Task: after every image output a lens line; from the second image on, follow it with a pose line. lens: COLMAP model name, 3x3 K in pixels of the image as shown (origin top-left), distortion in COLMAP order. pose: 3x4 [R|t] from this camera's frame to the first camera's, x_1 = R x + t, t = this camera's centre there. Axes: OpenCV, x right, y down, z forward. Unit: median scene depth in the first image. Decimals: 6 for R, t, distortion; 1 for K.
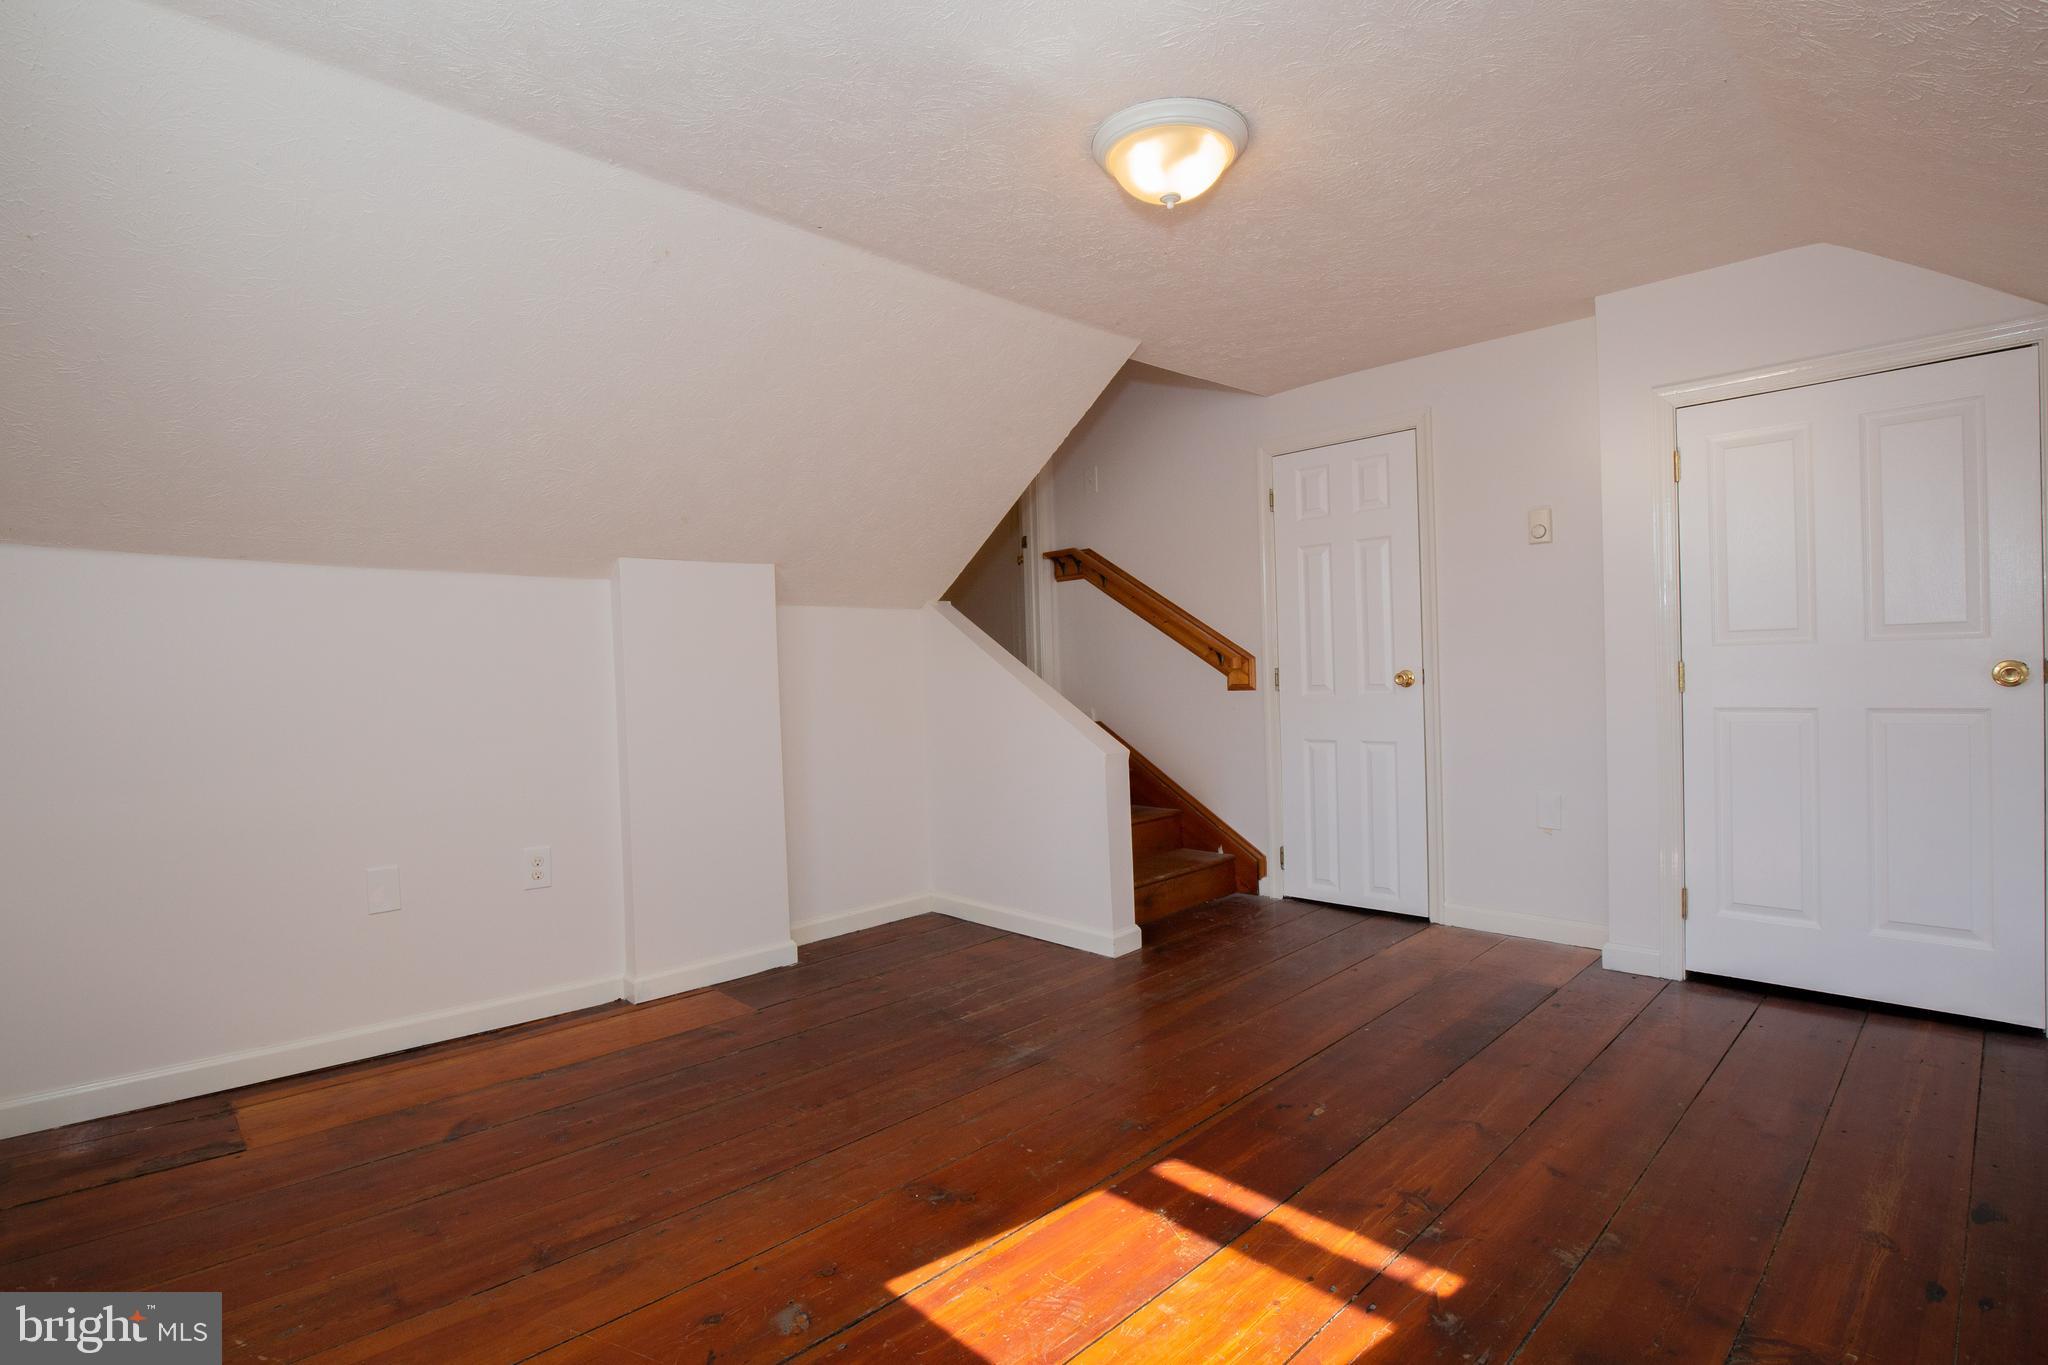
lens RADIAL K [[995.1, 0, 1029.7], [0, 995.1, 675.6], [0, 0, 1]] dist [-0.029411, 0.000714]
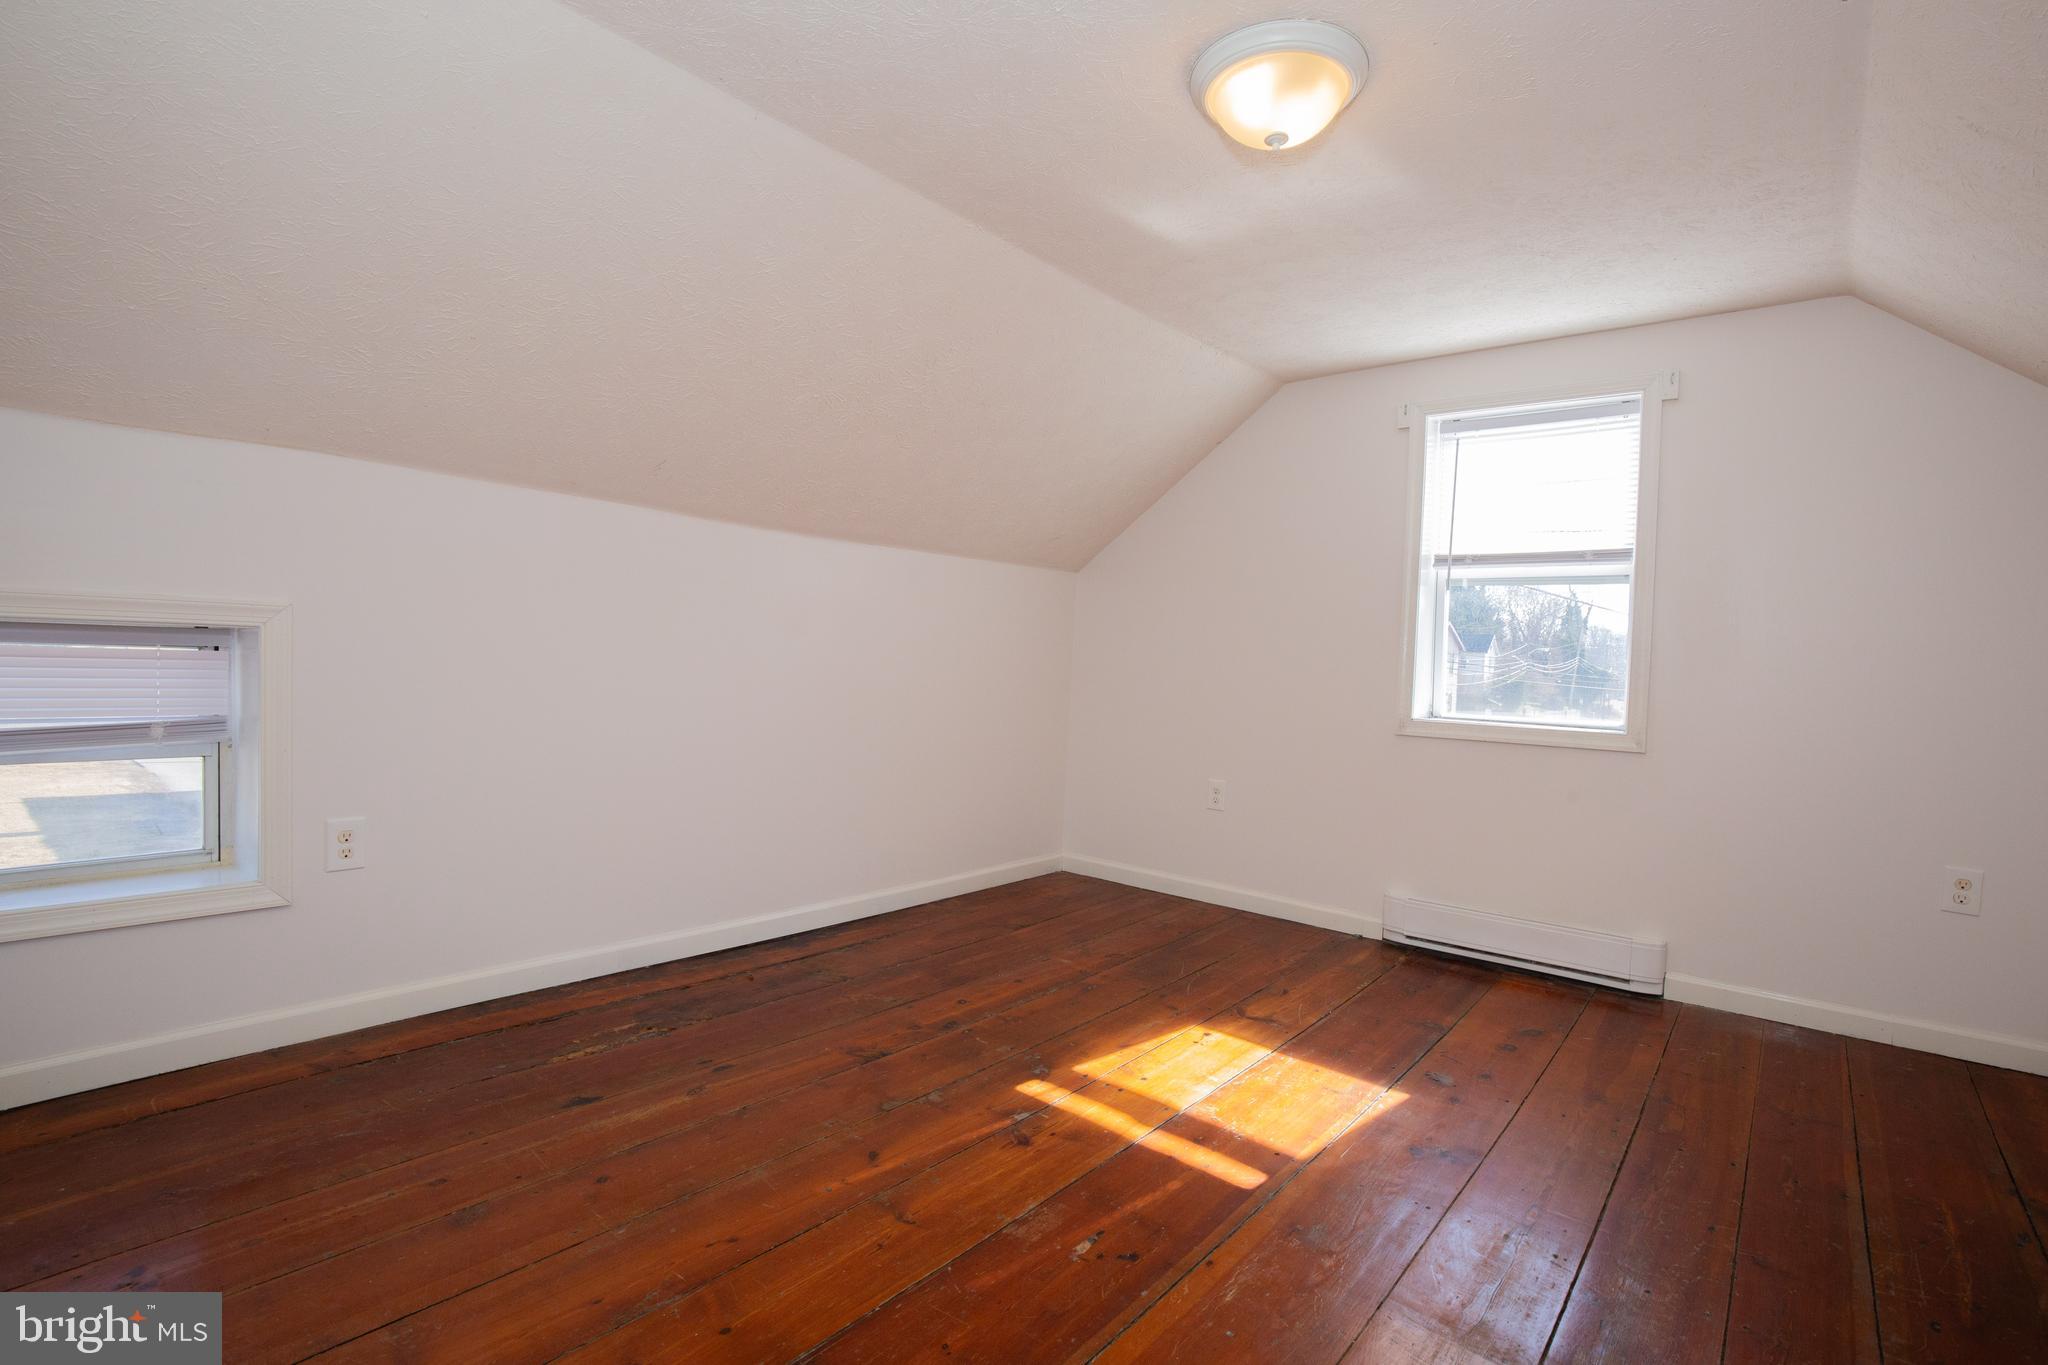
lens RADIAL K [[954.8, 0, 1025.4], [0, 954.8, 686.4], [0, 0, 1]] dist [-0.031597, -0.000200]
pose [[-0.993919, -0.006044, -0.109950, 0.368159], [-0.010154, 0.999269, 0.036859, -0.018138], [0.109647, 0.037751, -0.993253, 1.488600]]
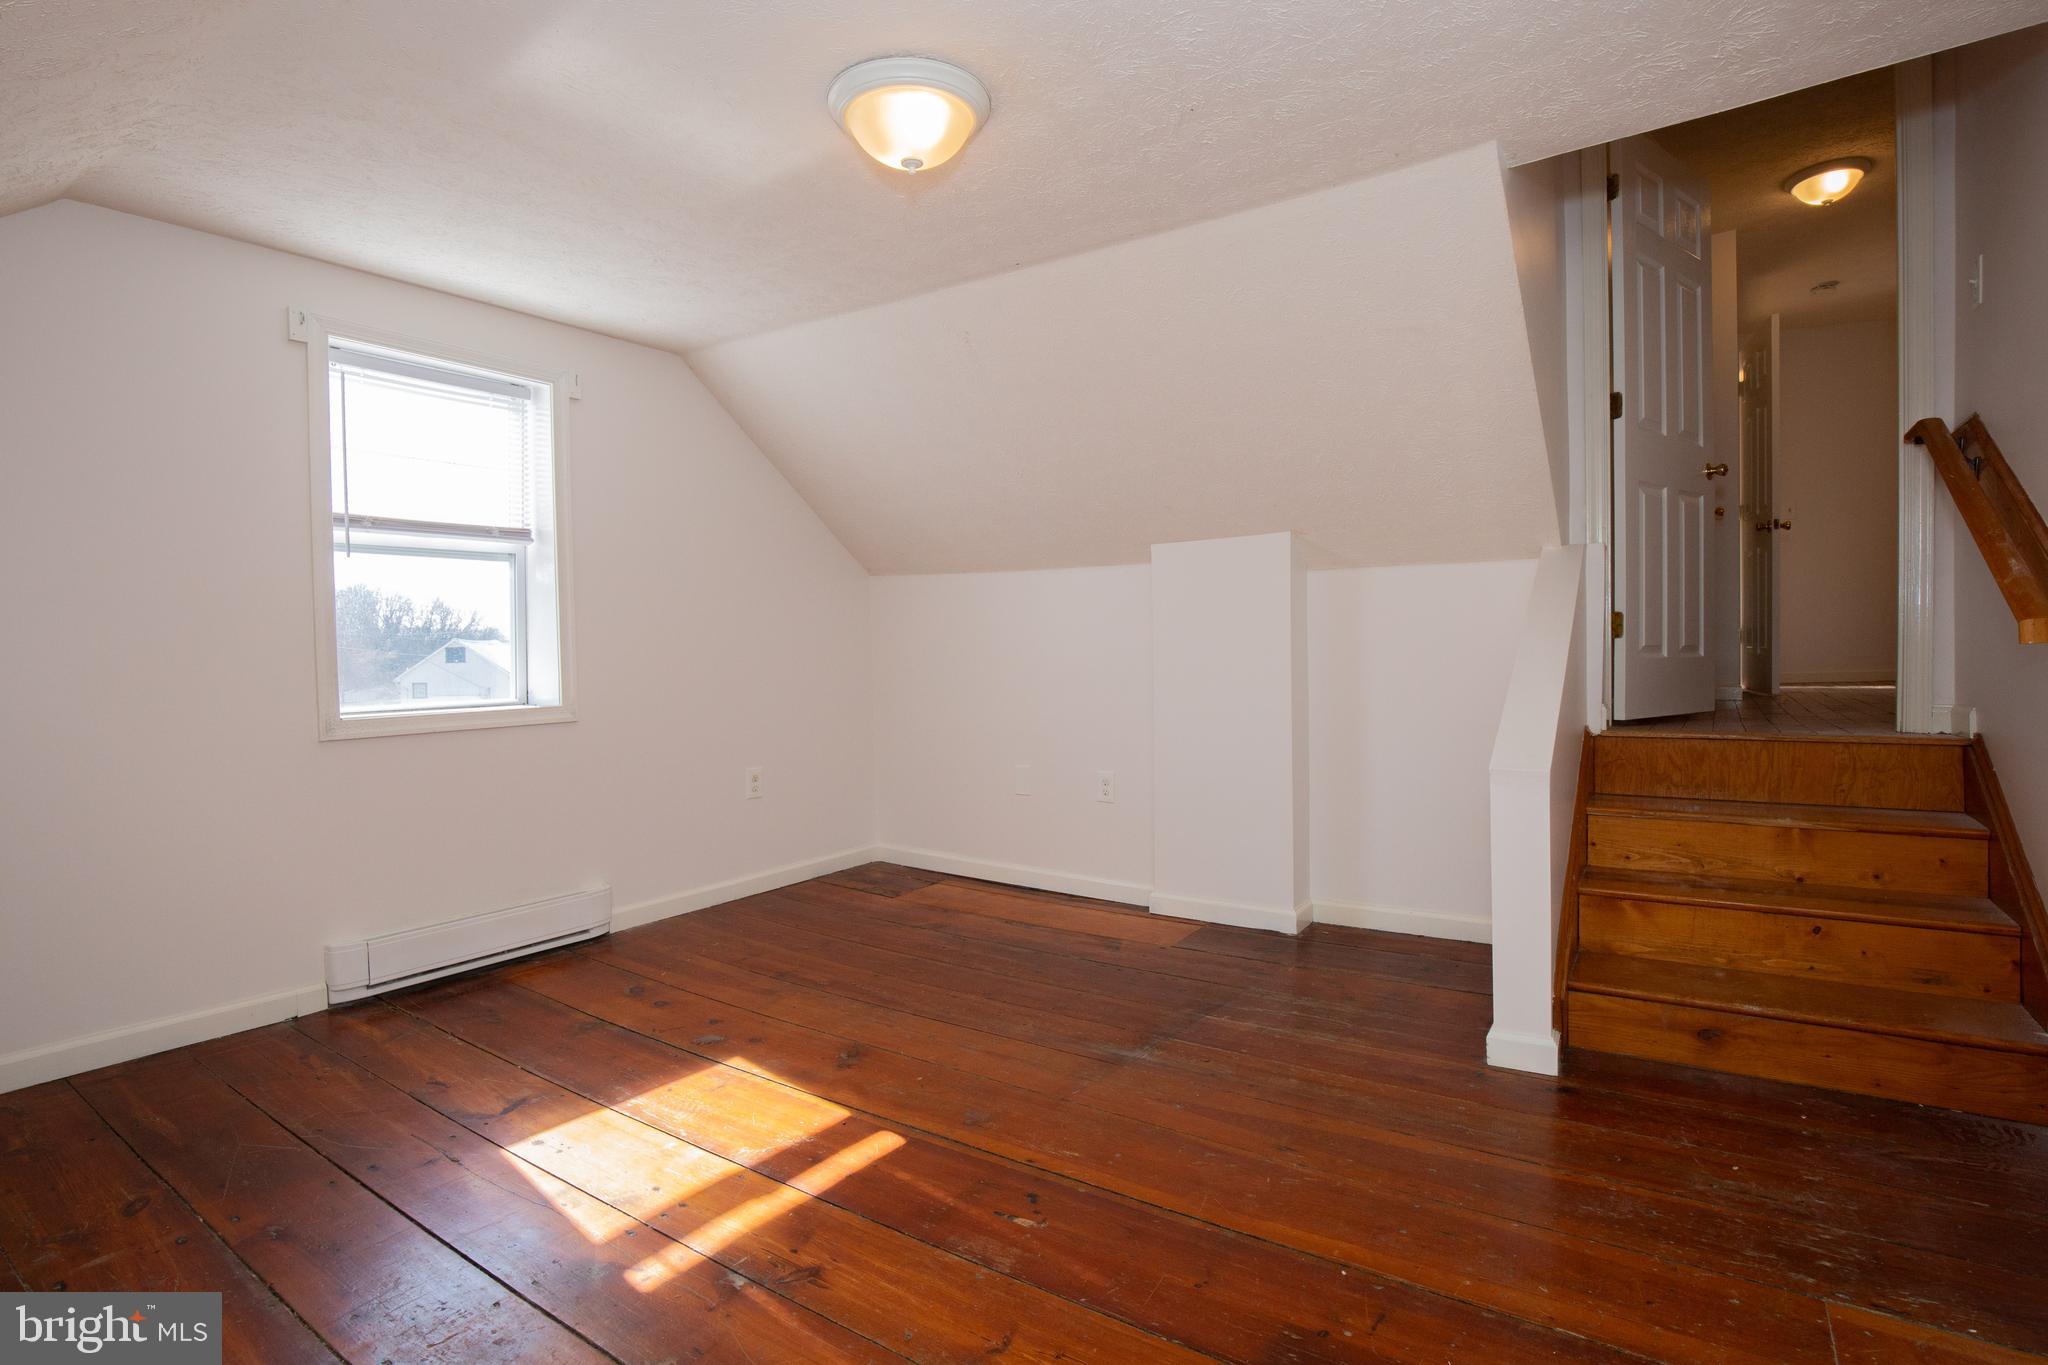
lens RADIAL K [[995.1, 0, 1029.7], [0, 995.1, 675.6], [0, 0, 1]] dist [-0.029411, 0.000714]
pose [[0.196382, 0.053454, -0.979069, 0.909877], [0.004928, 0.998446, 0.055501, -0.033613], [0.980515, -0.015724, 0.195813, 0.747797]]
